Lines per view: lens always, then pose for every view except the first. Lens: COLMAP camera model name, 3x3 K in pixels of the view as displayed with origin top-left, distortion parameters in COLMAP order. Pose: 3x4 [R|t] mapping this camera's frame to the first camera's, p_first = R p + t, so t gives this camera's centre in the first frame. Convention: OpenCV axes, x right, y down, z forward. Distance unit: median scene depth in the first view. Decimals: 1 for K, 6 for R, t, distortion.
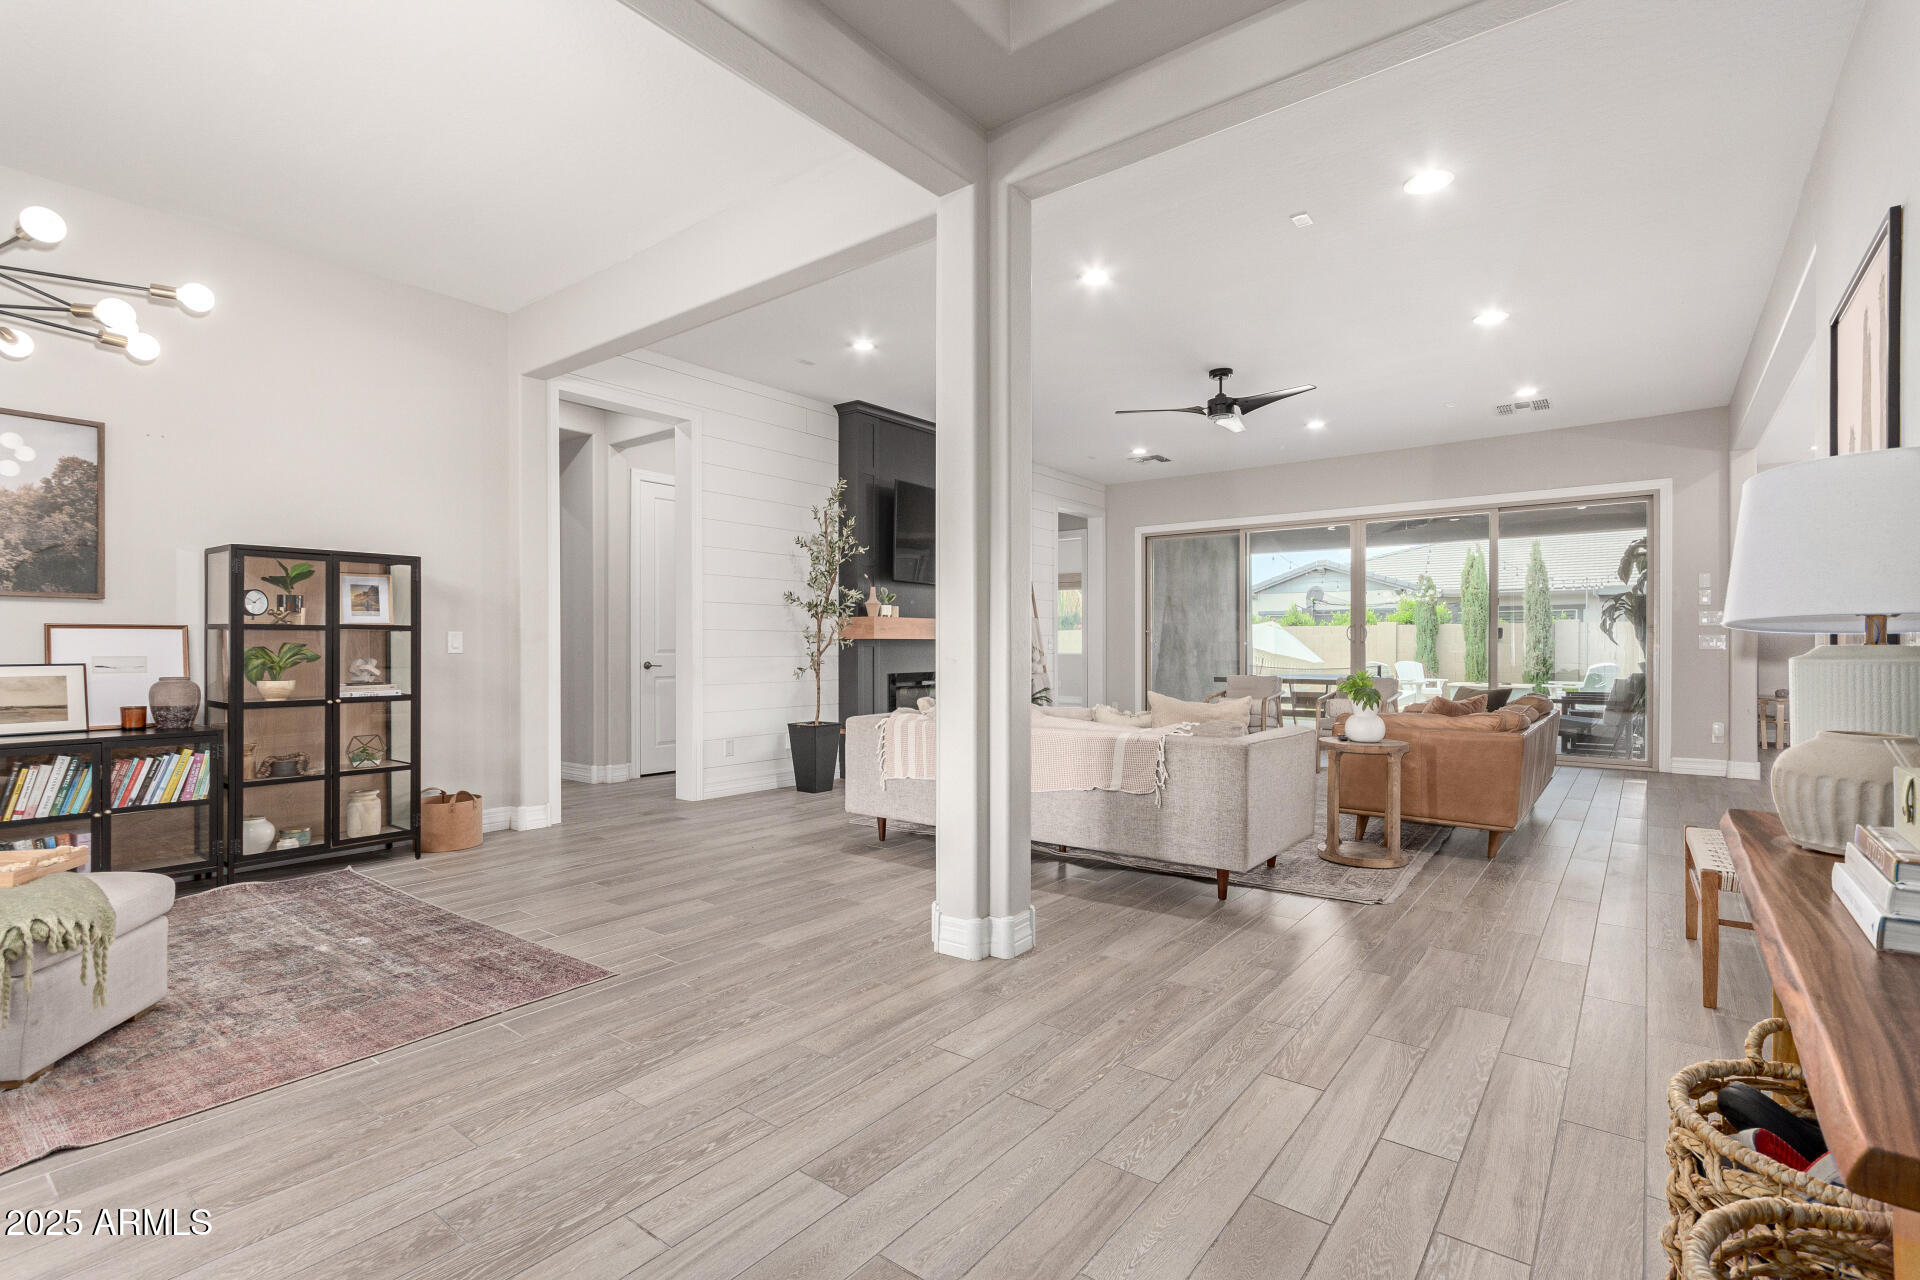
lens RADIAL K [[883.4, 0, 962.9], [0, 883.4, 646.0], [0, 0, 1]] dist [0.005126, 0.000578]
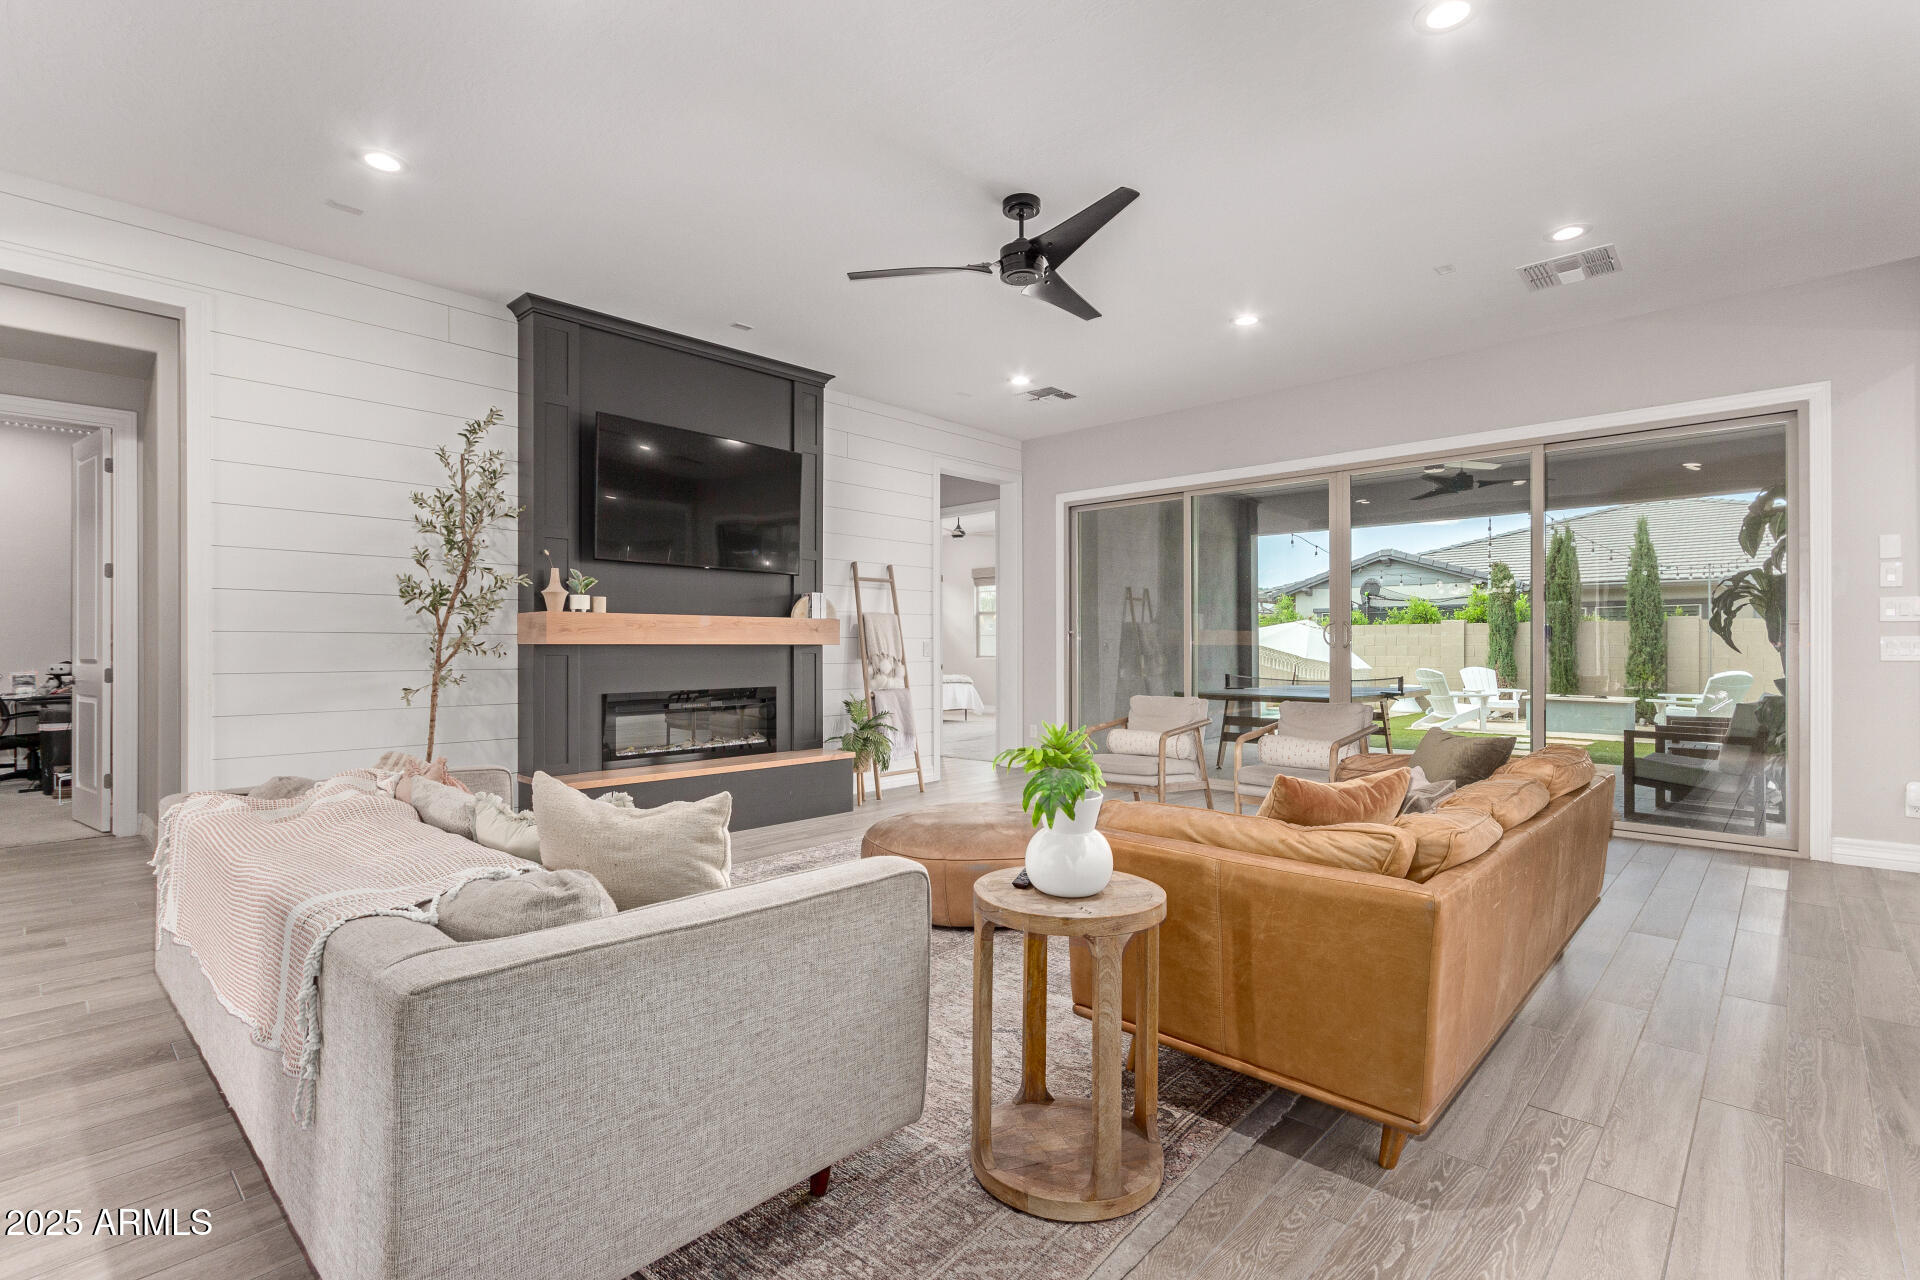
lens RADIAL K [[890.0, 0, 959.5], [0, 890.0, 642.5], [0, 0, 1]] dist [0.002729, -0.000065]
pose [[0.995596, -0.001244, -0.093736, 0.238840], [0.000757, 0.999986, -0.005235, -0.005041], [0.093741, 0.005141, 0.995583, 0.305678]]
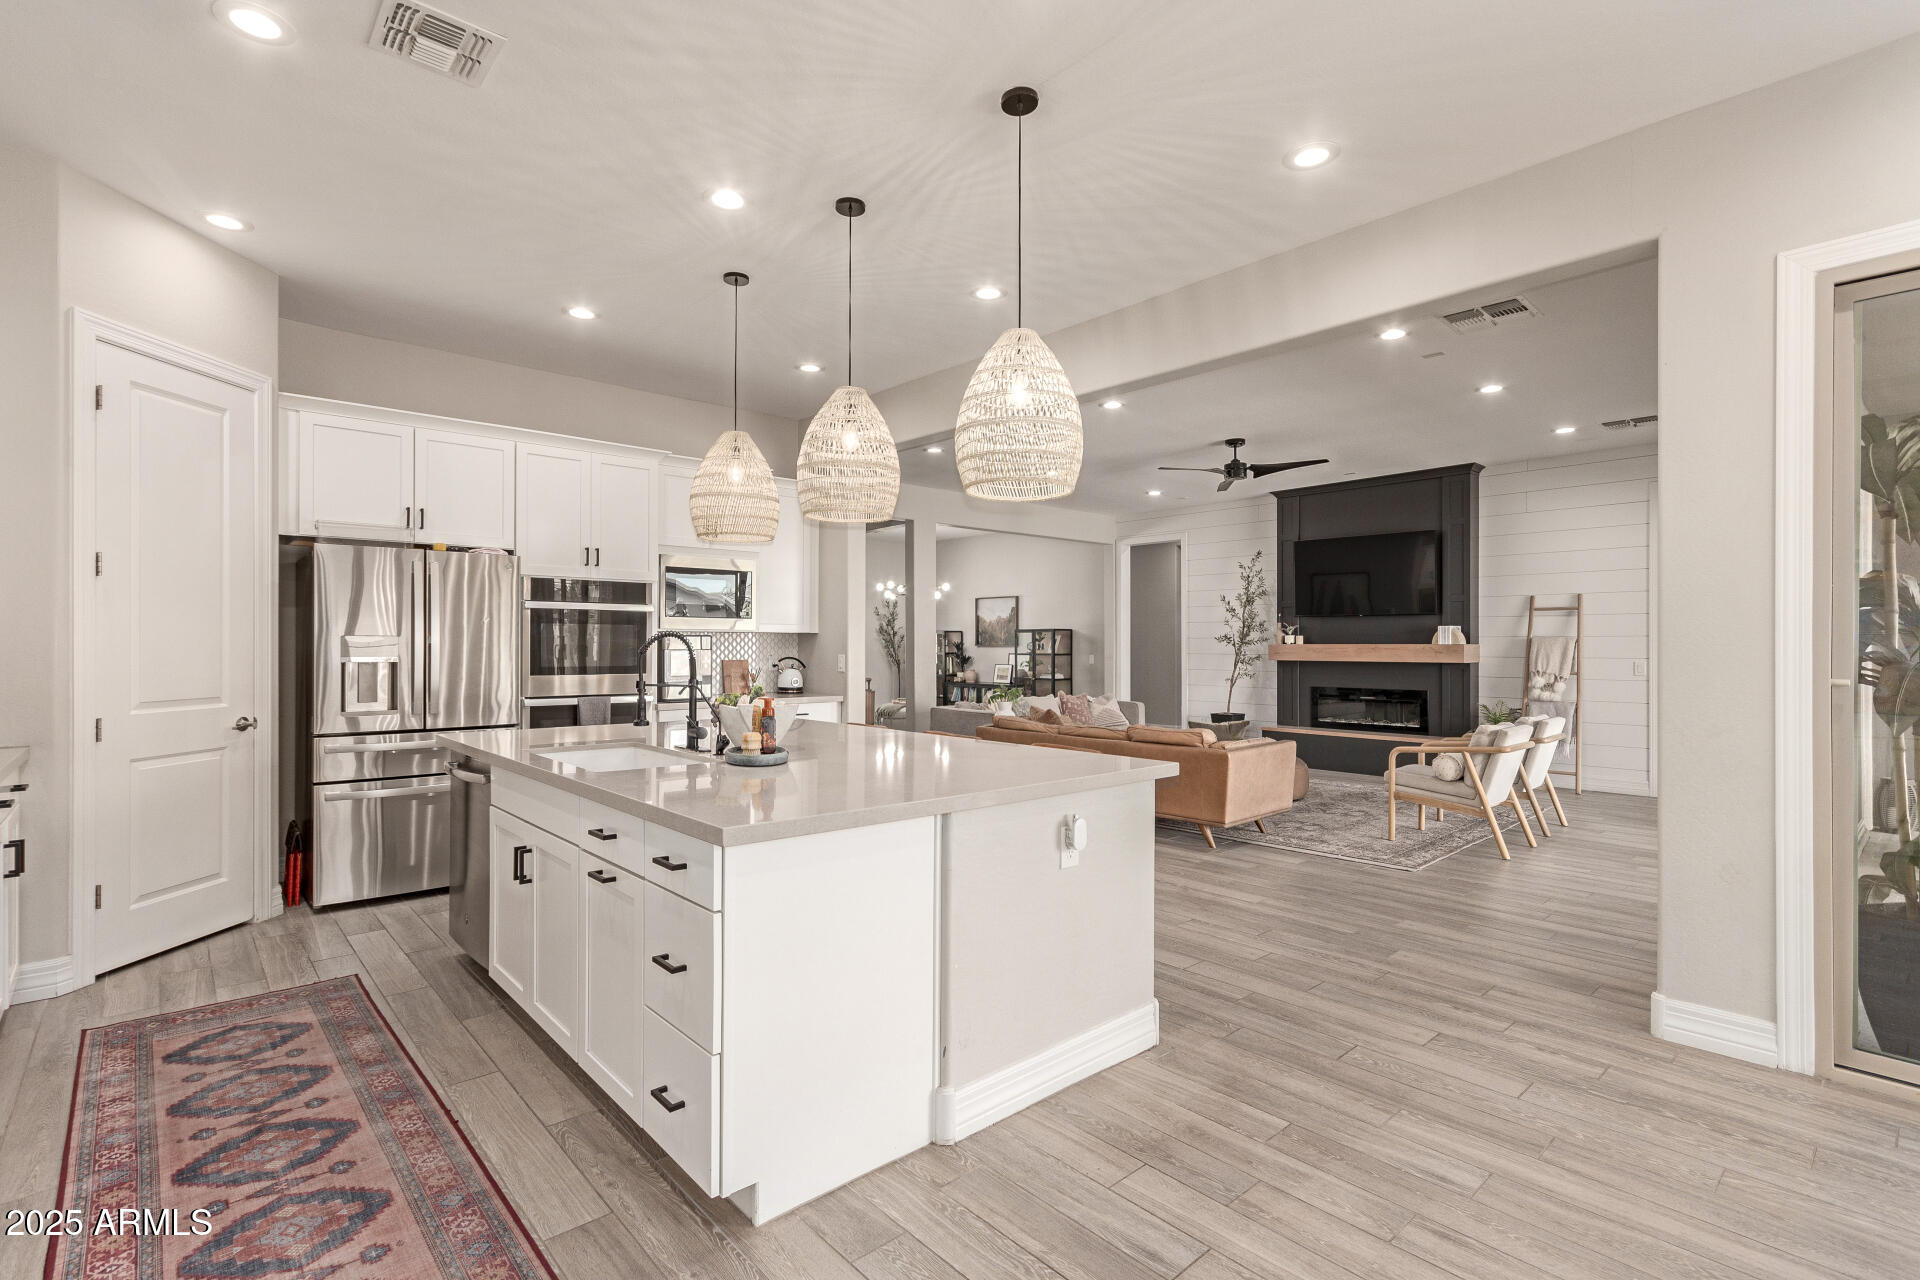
lens RADIAL K [[890.0, 0, 959.5], [0, 890.0, 642.5], [0, 0, 1]] dist [0.002729, -0.000065]
pose [[-0.177022, -0.001876, -0.984205, 1.200683], [-0.001287, 0.999998, -0.001675, -0.028773], [0.984206, 0.000970, -0.177024, 0.659594]]
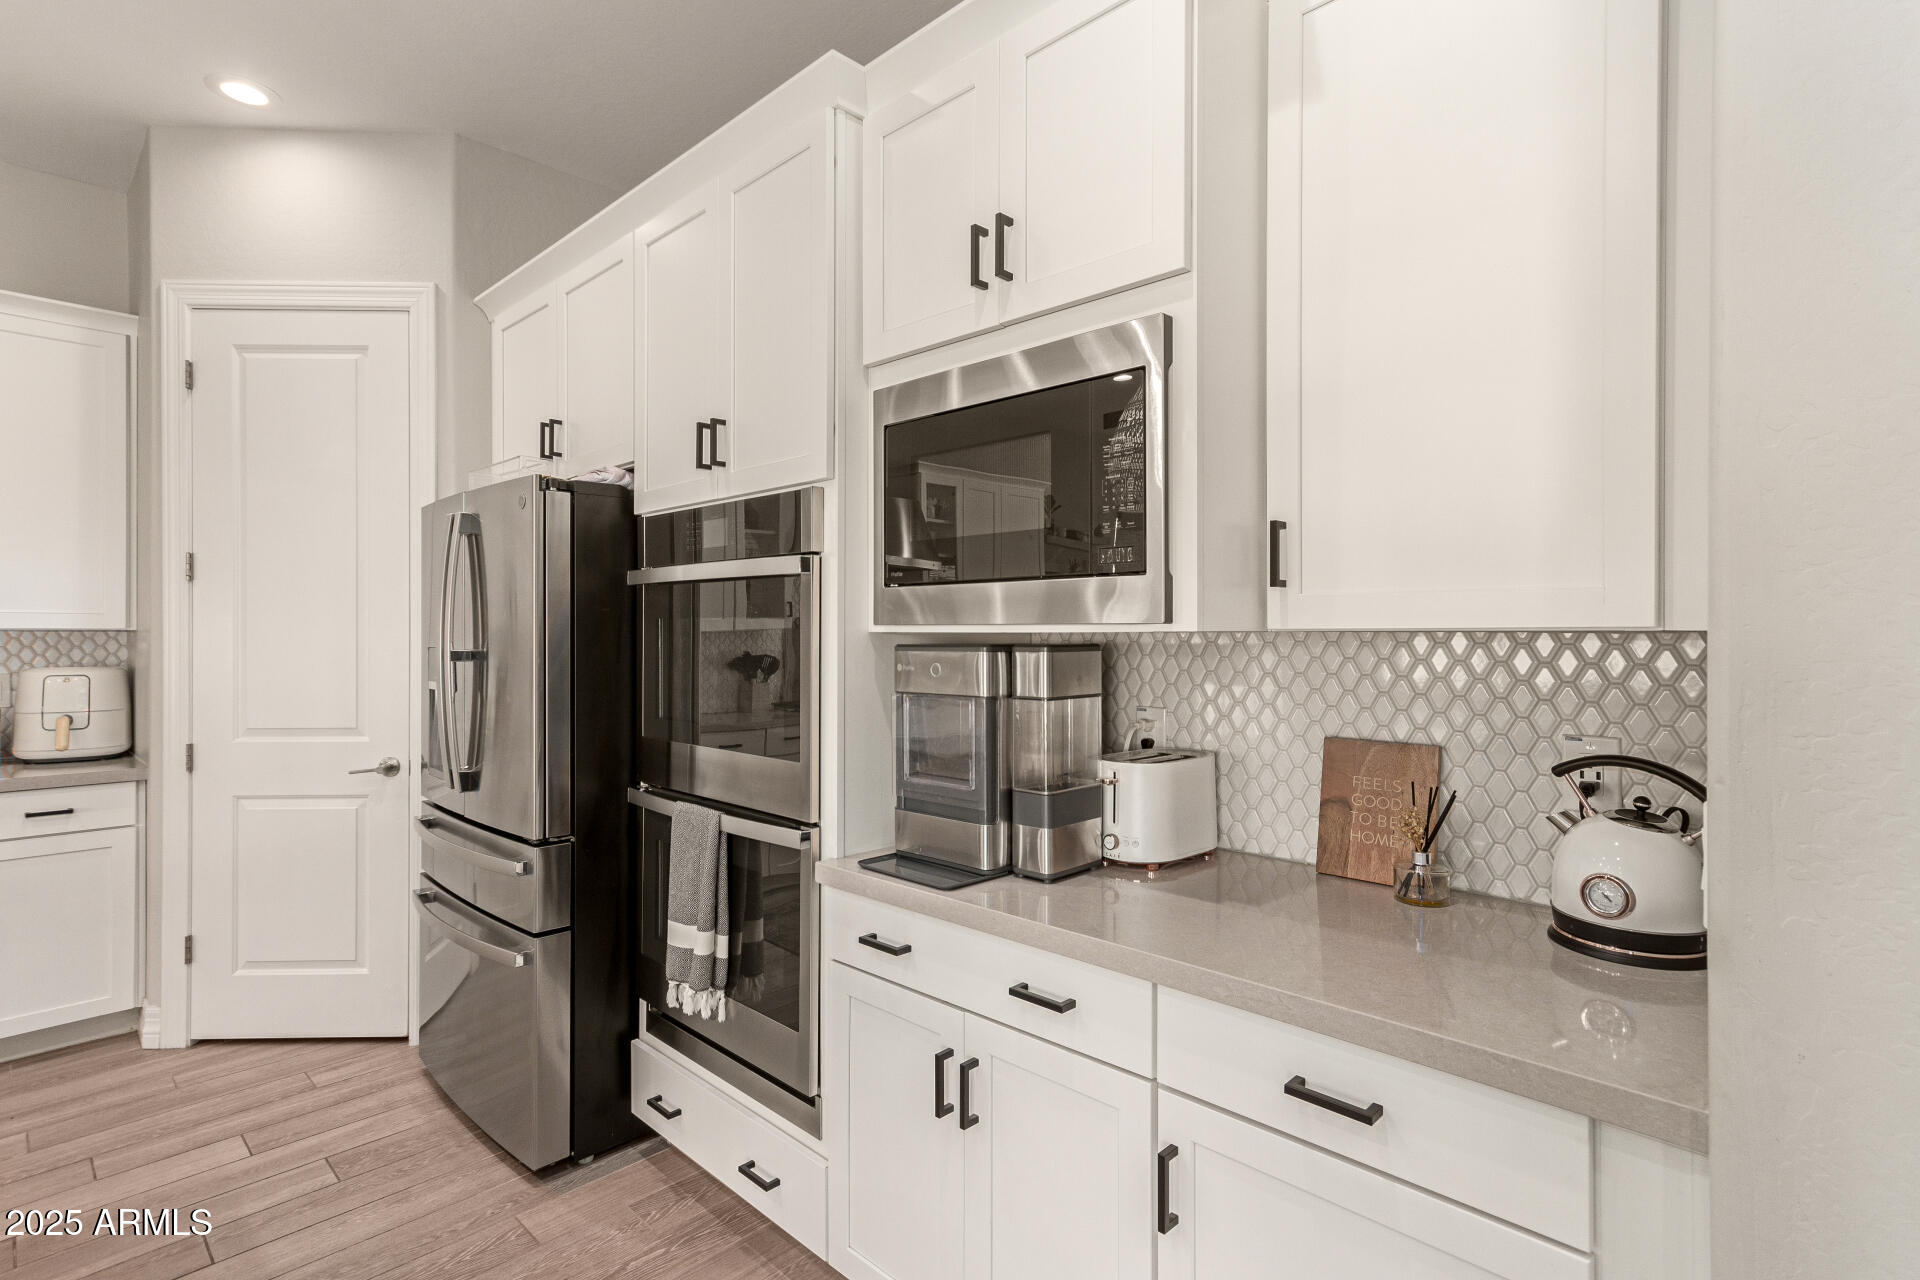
lens RADIAL K [[931.9, 0, 974.0], [0, 931.9, 642.0], [0, 0, 1]] dist [0.003742, 0.000425]
pose [[-0.995618, -0.001318, 0.093507, 0.504522], [-0.000208, 0.999929, 0.011882, -0.039339], [-0.093516, 0.011810, -0.995548, 0.534083]]
